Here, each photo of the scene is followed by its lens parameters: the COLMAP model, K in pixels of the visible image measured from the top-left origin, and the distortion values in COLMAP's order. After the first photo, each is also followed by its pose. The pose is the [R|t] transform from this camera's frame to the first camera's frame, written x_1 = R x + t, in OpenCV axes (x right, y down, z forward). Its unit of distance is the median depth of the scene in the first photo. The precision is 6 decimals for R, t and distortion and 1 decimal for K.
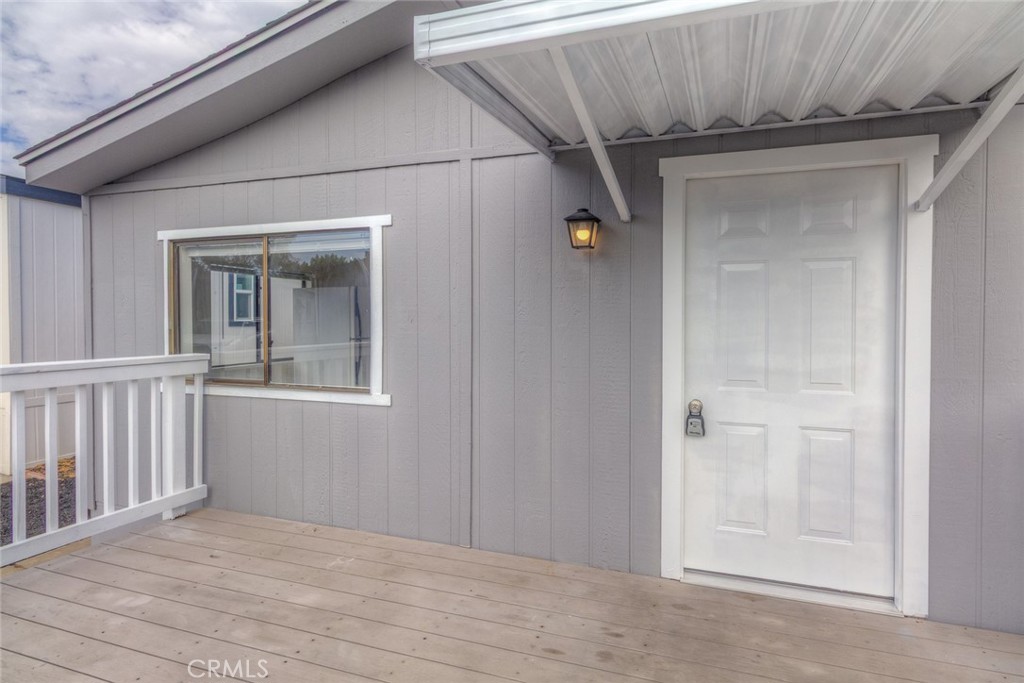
lens RADIAL K [[488.9, 0, 510.4], [0, 488.9, 330.9], [0, 0, 1]] dist [-0.000395, 0.000434]
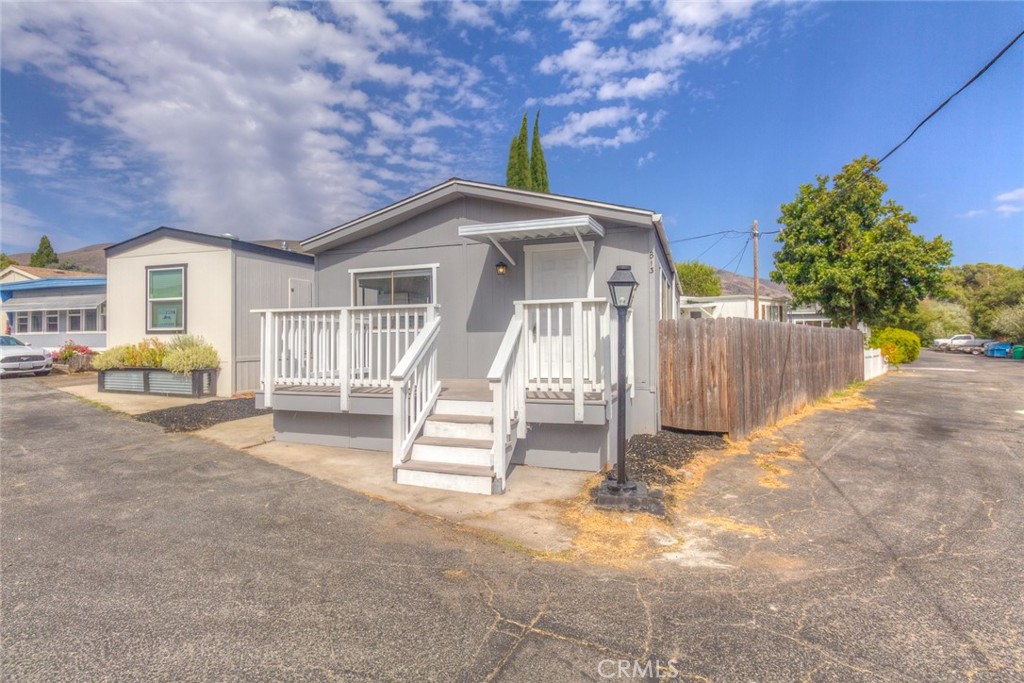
lens RADIAL K [[517.3, 0, 510.8], [0, 517.3, 317.6], [0, 0, 1]] dist [0.003687, 0.000252]
pose [[0.998713, -0.009144, -0.049893, 0.294653], [0.005029, 0.996620, -0.081990, 0.300244], [0.050474, 0.081634, 0.995383, -1.797299]]
